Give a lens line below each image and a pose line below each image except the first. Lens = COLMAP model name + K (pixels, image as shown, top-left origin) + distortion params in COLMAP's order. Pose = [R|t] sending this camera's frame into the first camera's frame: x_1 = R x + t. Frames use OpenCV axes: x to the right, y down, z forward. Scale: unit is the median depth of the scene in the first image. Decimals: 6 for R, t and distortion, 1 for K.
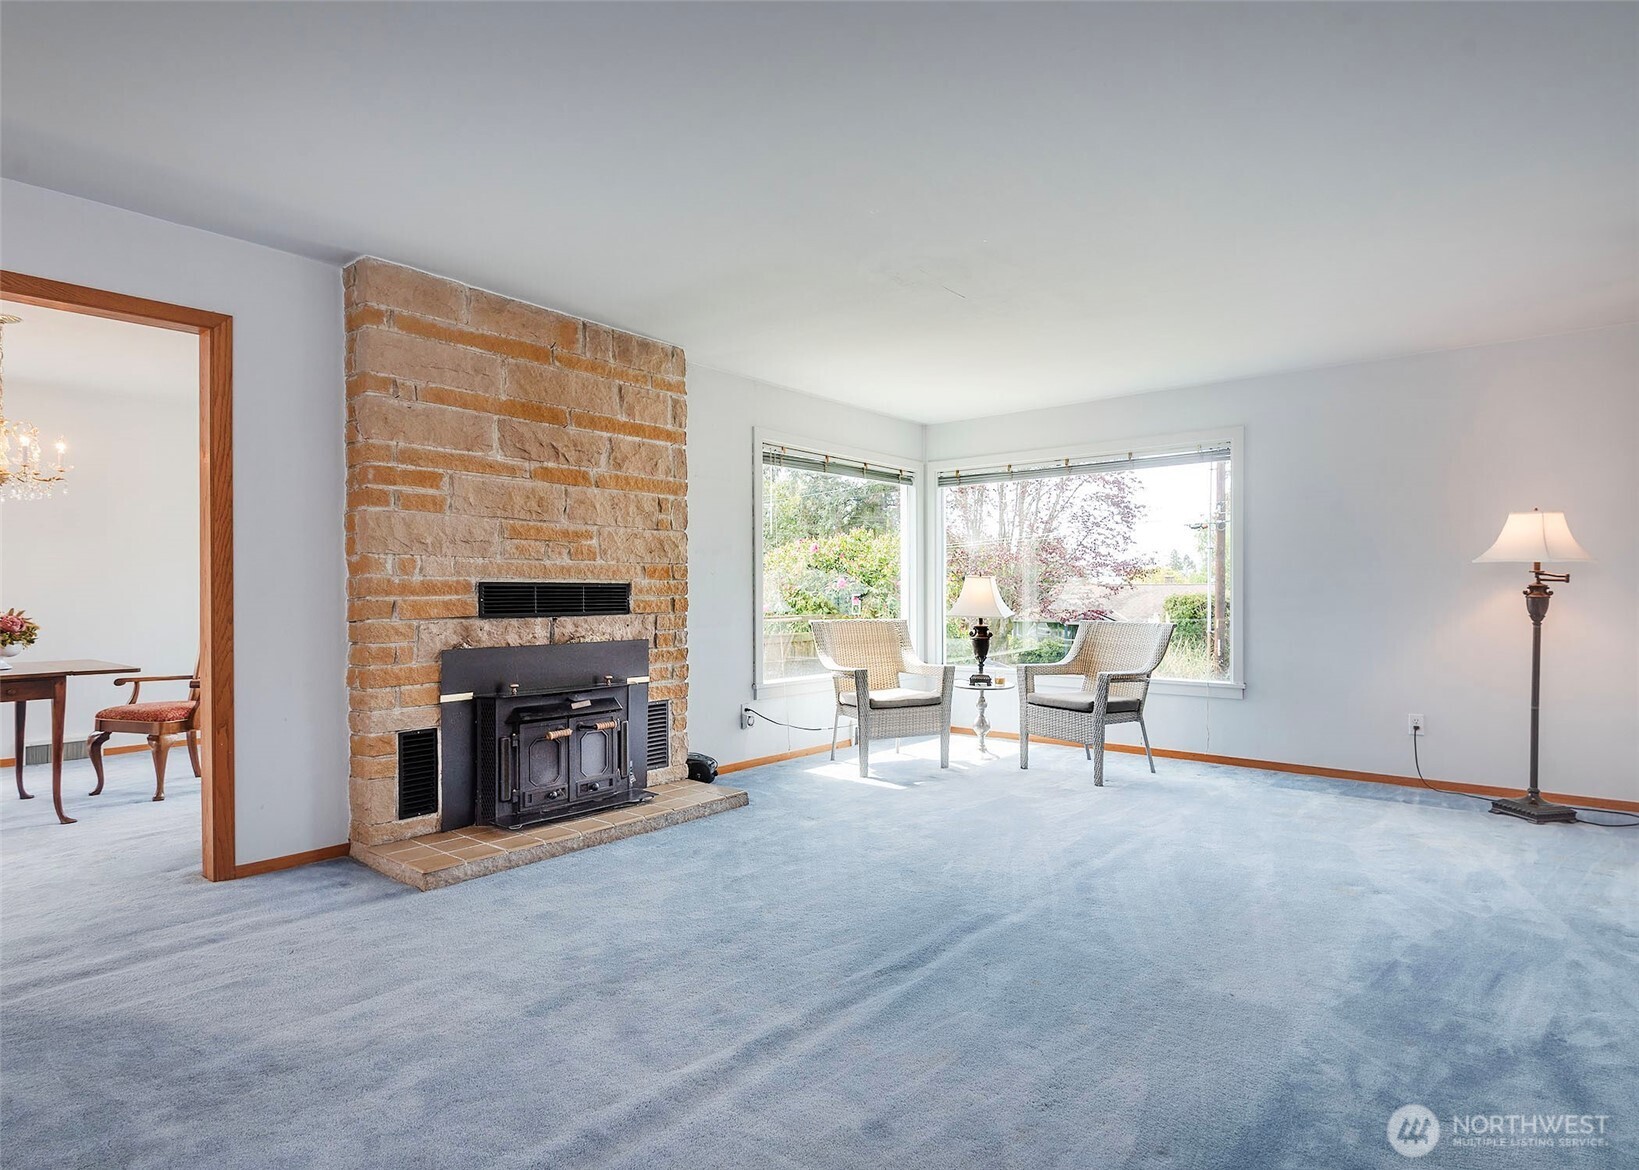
lens RADIAL K [[797.4, 0, 812.6], [0, 797.4, 586.6], [0, 0, 1]] dist [0.022832, -0.014832]
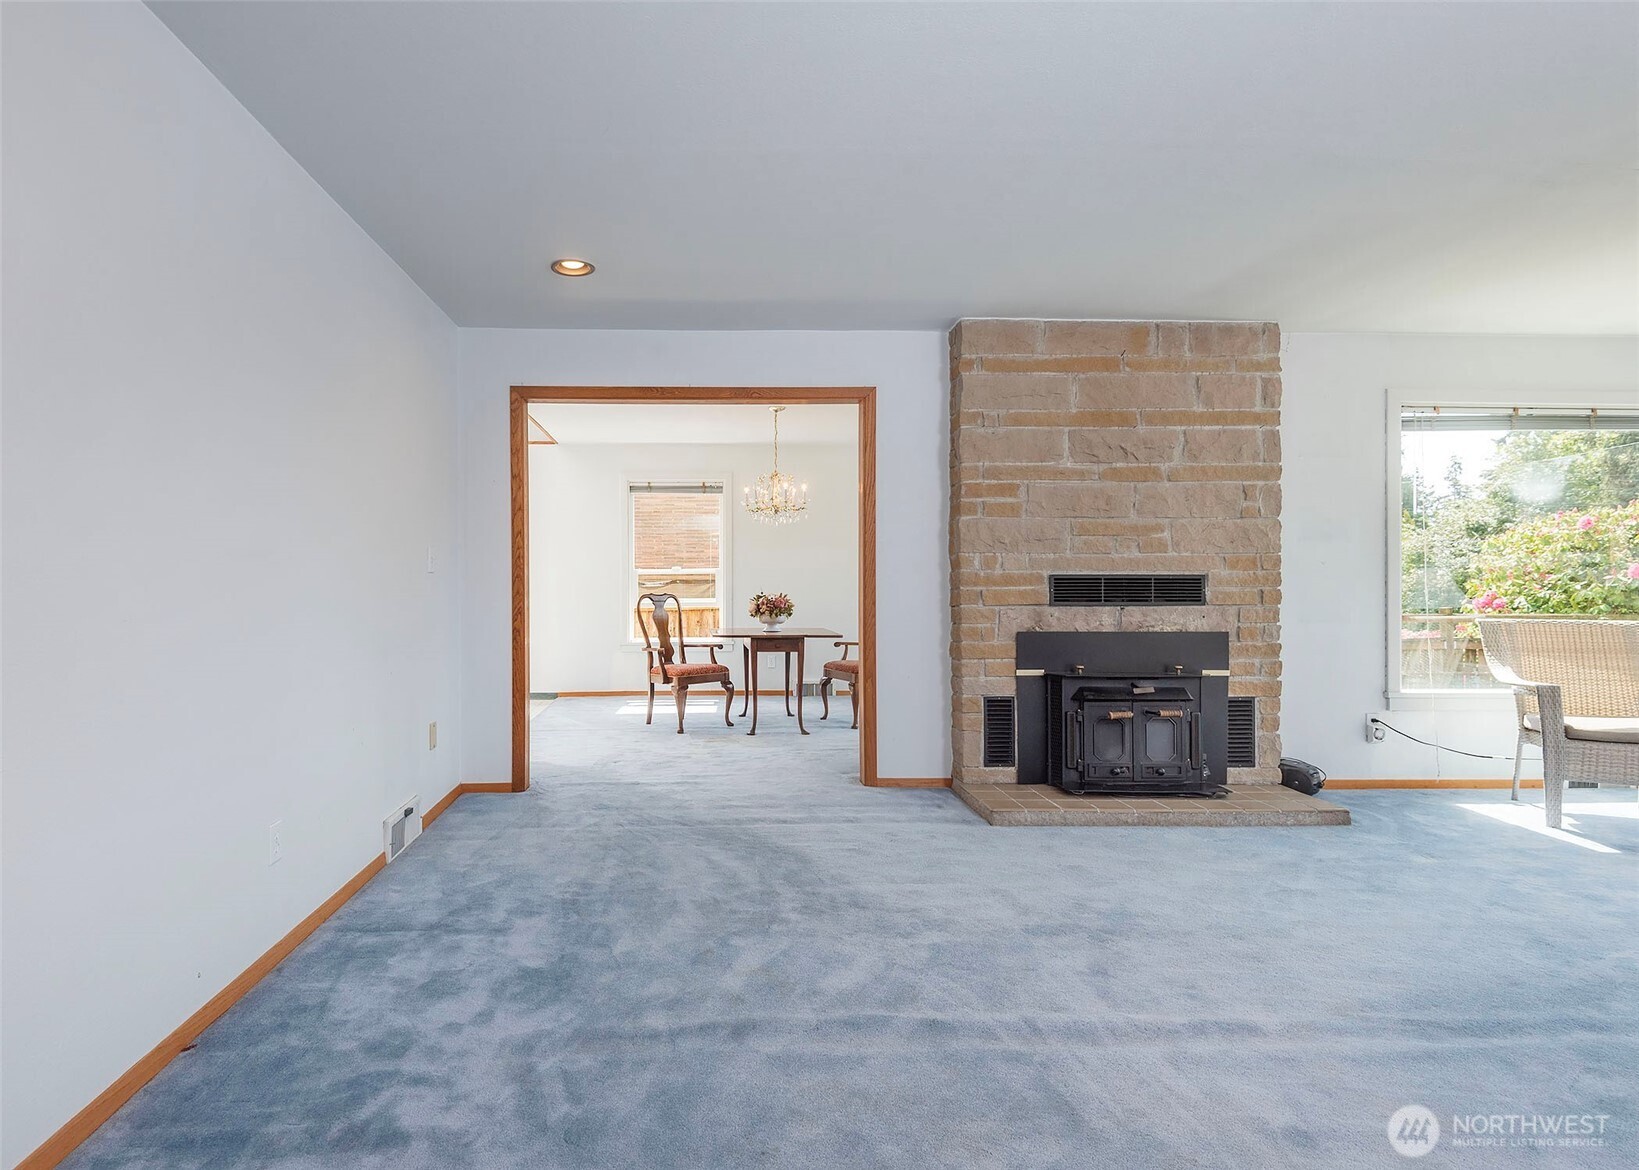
lens RADIAL K [[835.7, 0, 852.6], [0, 835.7, 566.8], [0, 0, 1]] dist [0.025349, -0.017623]
pose [[0.712391, -0.011649, -0.701686, 0.227680], [0.003855, 0.999912, -0.012687, -0.002539], [0.701772, 0.006333, 0.712374, -0.060470]]
